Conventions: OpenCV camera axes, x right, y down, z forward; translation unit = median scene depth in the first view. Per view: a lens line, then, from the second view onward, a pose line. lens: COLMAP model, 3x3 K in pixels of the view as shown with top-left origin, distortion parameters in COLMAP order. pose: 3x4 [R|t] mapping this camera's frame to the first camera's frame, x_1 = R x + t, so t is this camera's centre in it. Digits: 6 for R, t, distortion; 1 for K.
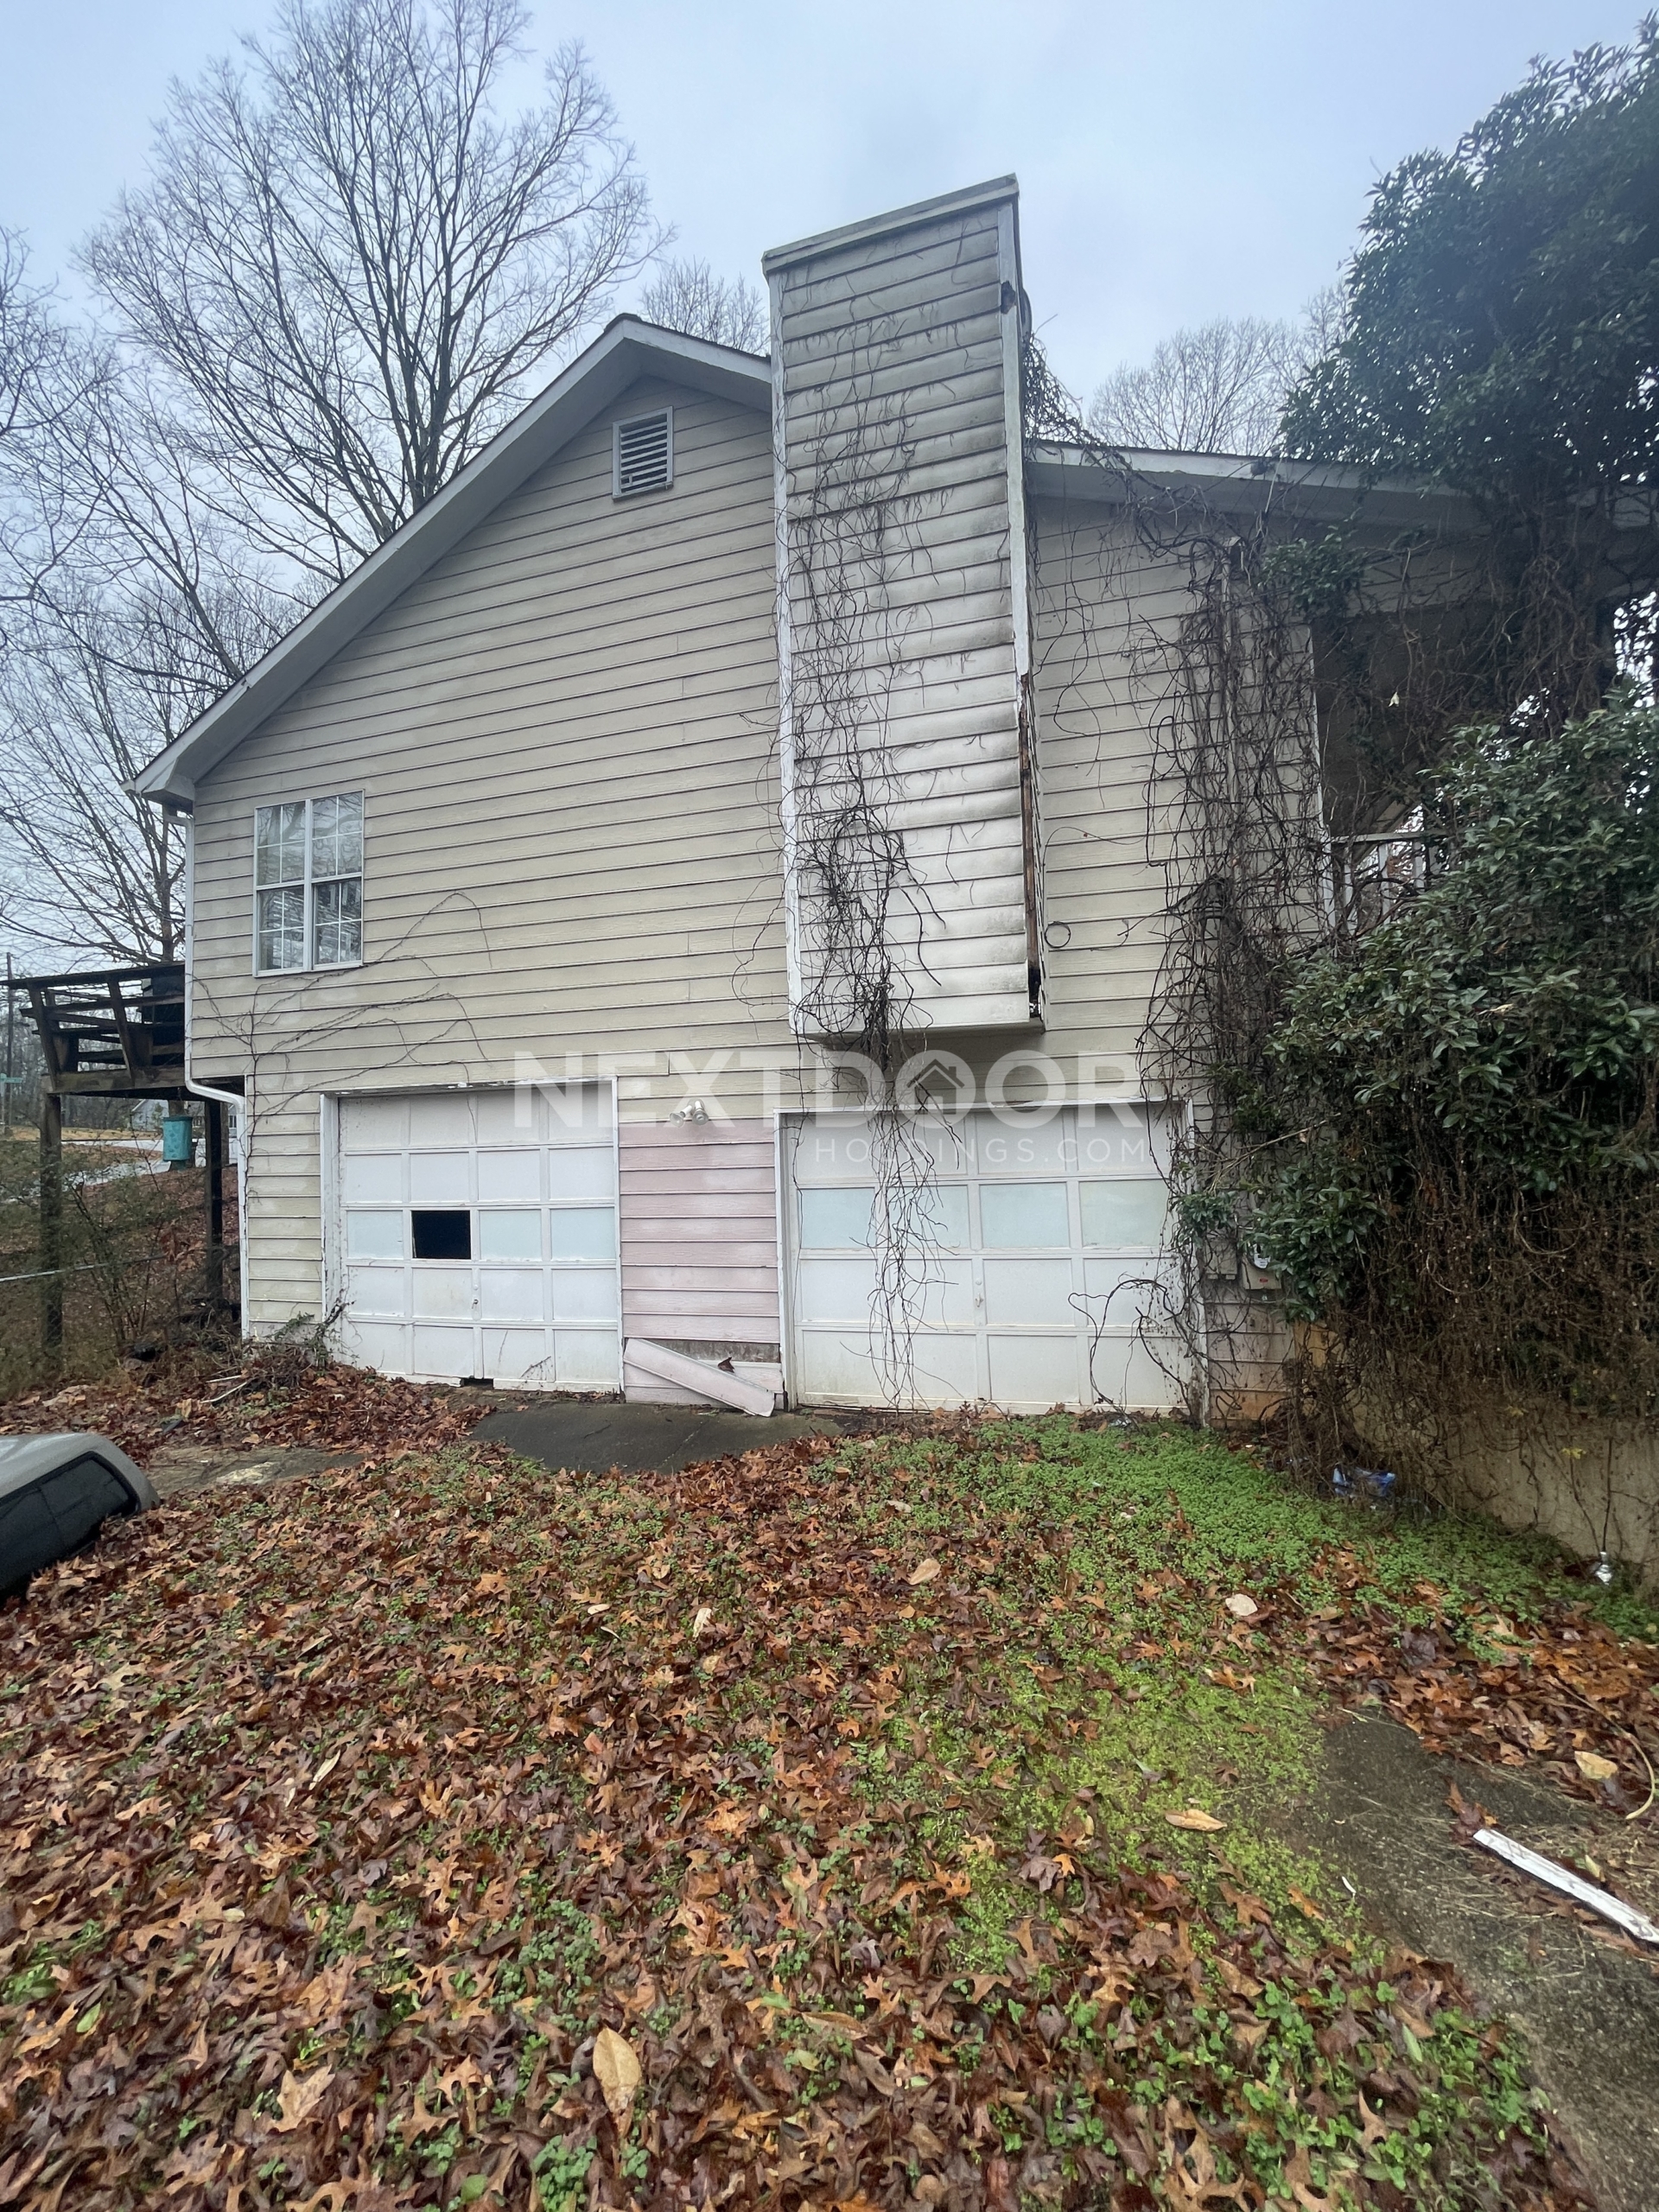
lens RADIAL K [[887.8, 0, 829.4], [0, 887.8, 1090.6], [0, 0, 1]] dist [-0.000630, 0.000509]
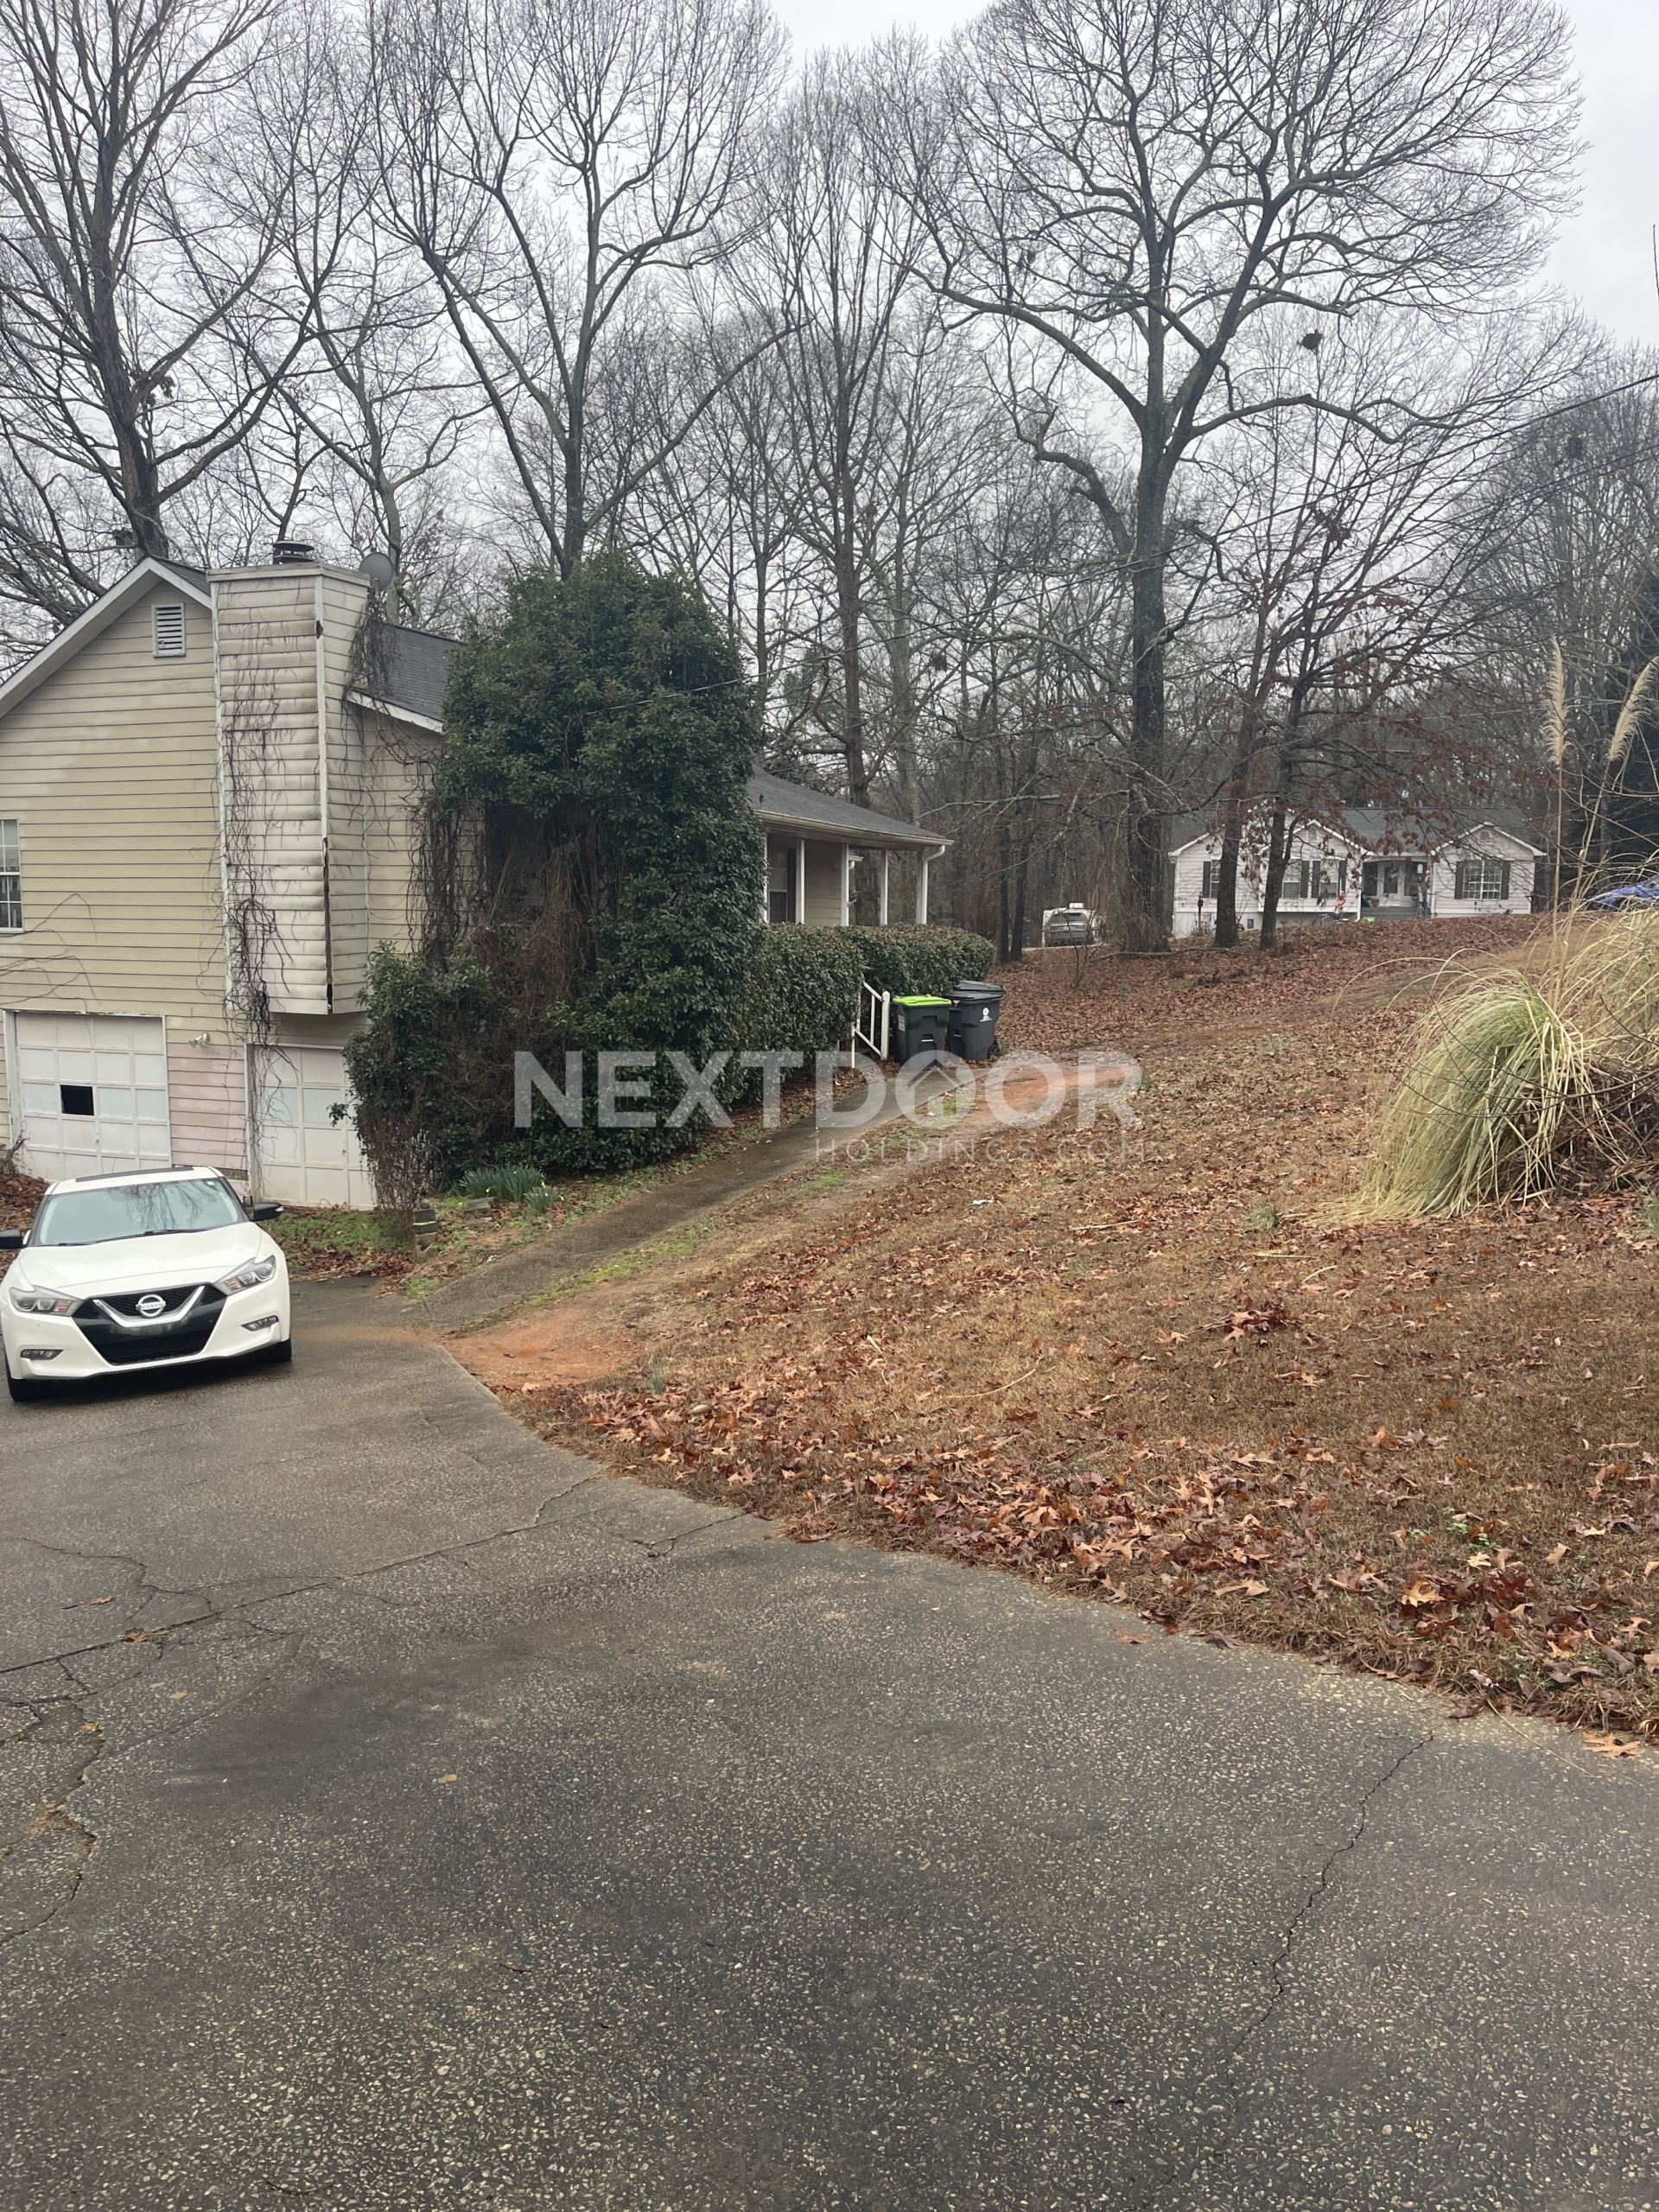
lens RADIAL K [[1695.9, 0, 821.3], [0, 1695.9, 1099.0], [0, 0, 1]] dist [0.050241, -0.073044]
pose [[0.993918, 0.044150, -0.100890, 1.260392], [-0.027133, 0.986054, 0.164201, -0.399712], [0.106732, -0.160465, 0.981254, -1.969103]]
